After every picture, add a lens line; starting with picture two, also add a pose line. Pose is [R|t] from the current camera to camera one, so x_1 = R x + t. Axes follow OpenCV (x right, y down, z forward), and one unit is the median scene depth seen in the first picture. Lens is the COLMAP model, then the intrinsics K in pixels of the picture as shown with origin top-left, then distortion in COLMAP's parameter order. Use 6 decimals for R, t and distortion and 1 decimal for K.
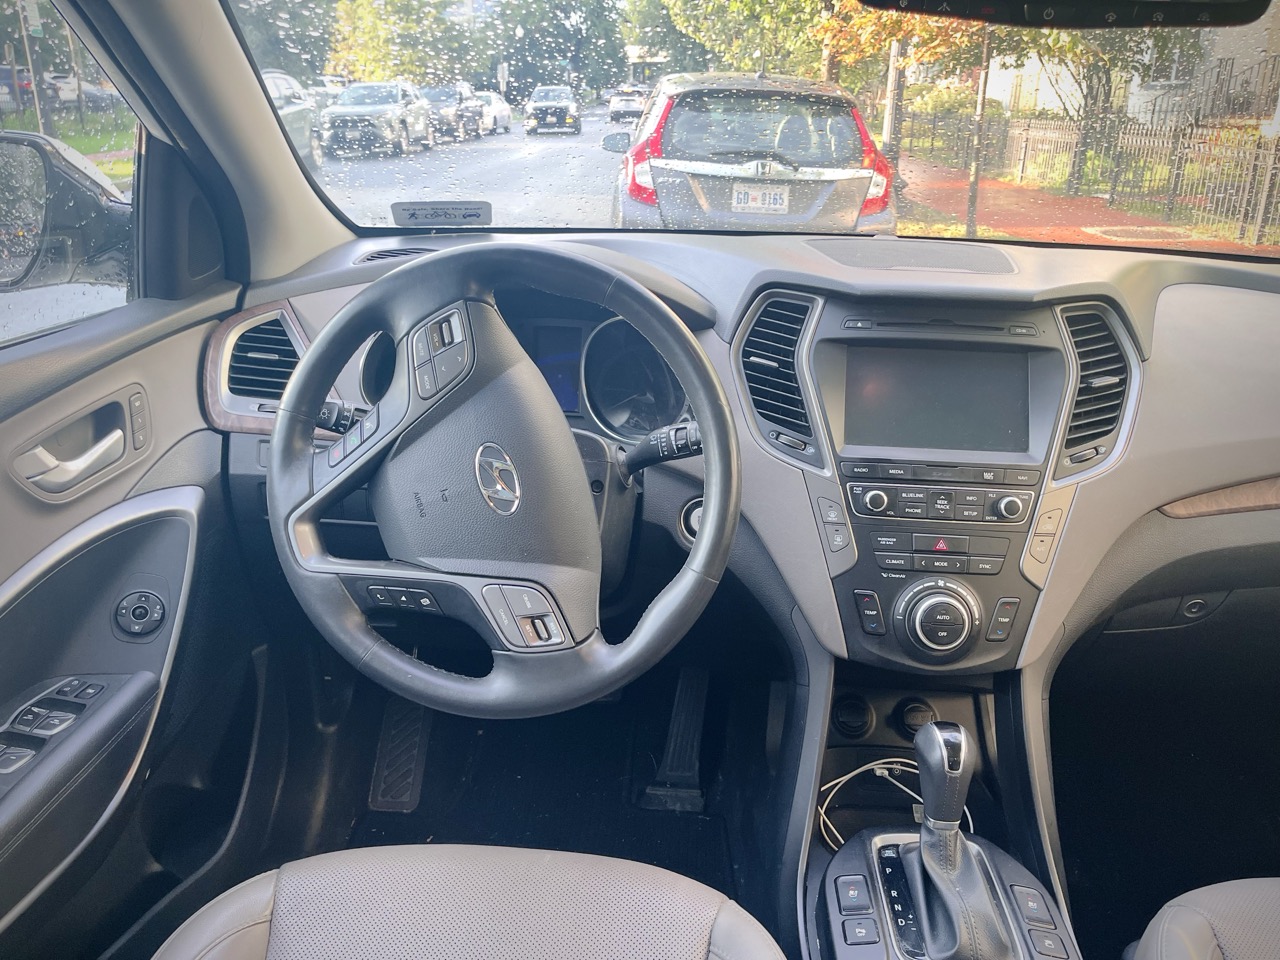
lens RADIAL K [[1008.3, 0, 644.8], [0, 1008.3, 491.0], [0, 0, 1]] dist [0.054213, -0.077038]
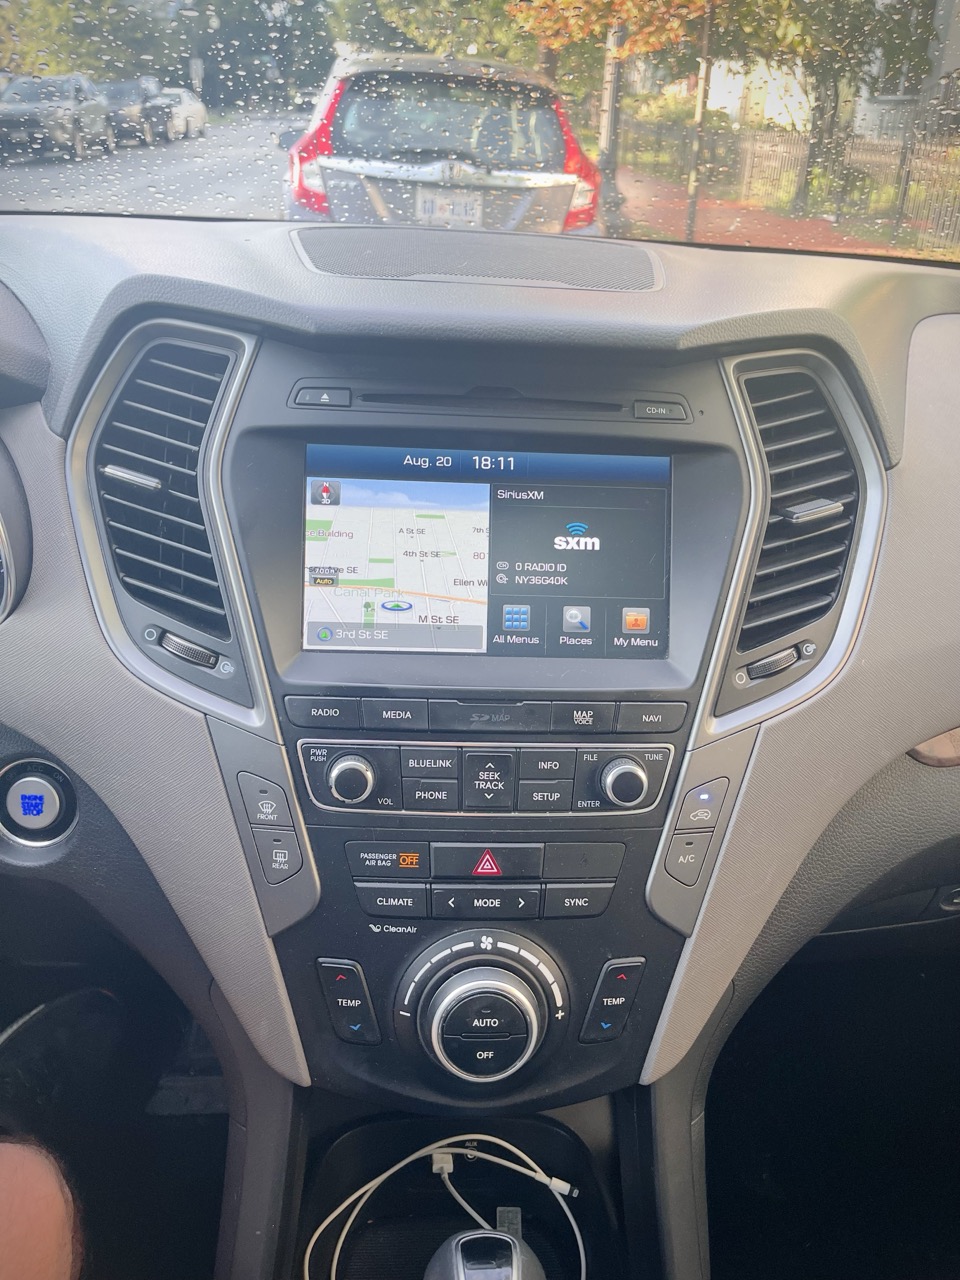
lens RADIAL K [[1008.3, 0, 482.3], [0, 1008.3, 649.9], [0, 0, 1]] dist [0.054213, -0.077038]
pose [[0.994495, -0.029646, 0.100505, 0.232523], [0.017281, 0.992412, 0.121734, -0.103063], [-0.103351, -0.119327, 0.987461, 0.506629]]
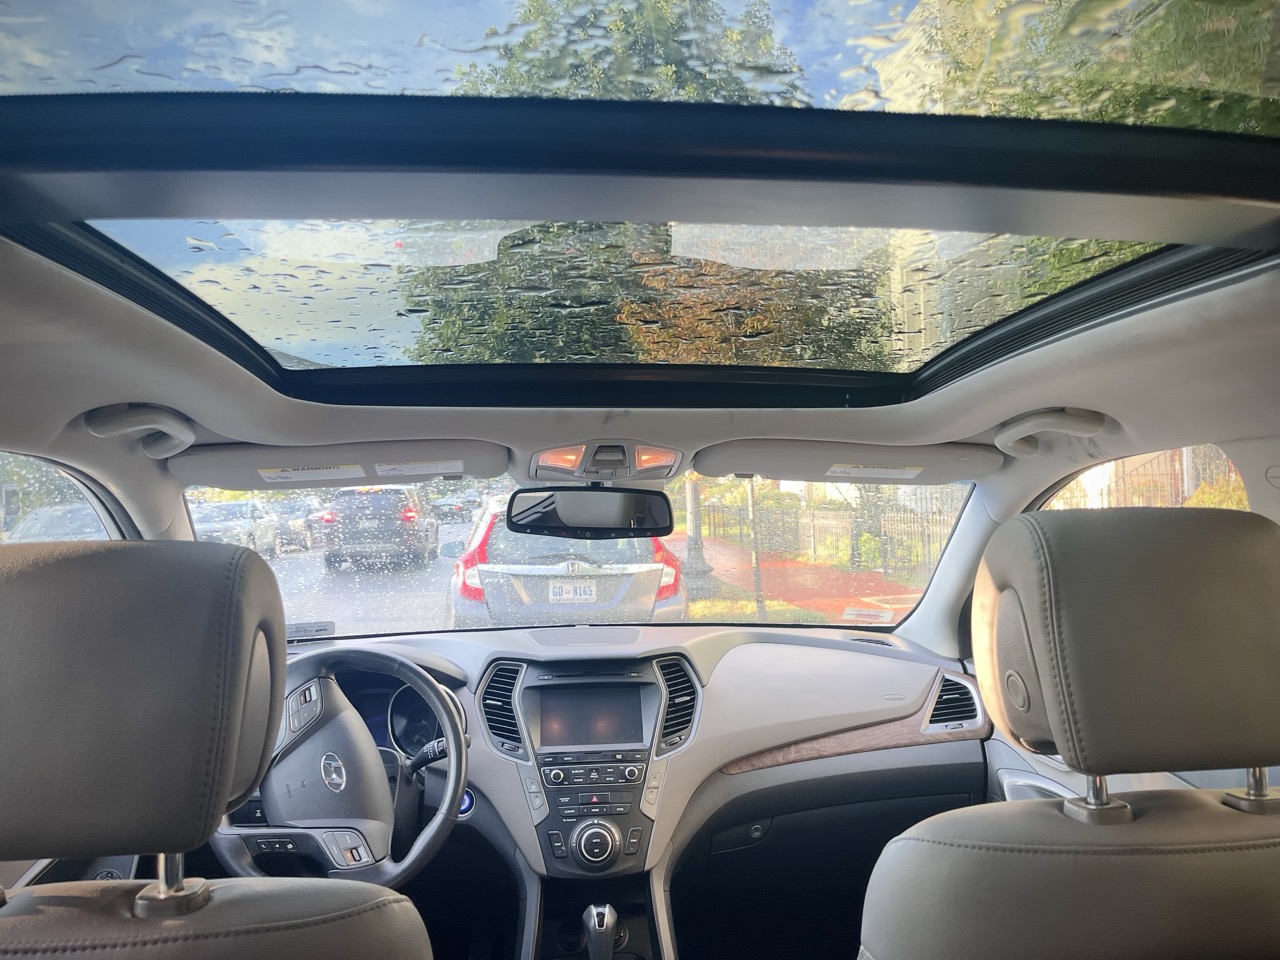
lens RADIAL K [[1008.3, 0, 663.4], [0, 1008.3, 464.9], [0, 0, 1]] dist [0.054213, -0.077038]
pose [[0.985030, -0.035306, 0.168729, 0.126342], [0.098015, 0.919896, -0.379716, 0.190883], [-0.141807, 0.390569, 0.909586, -0.812812]]
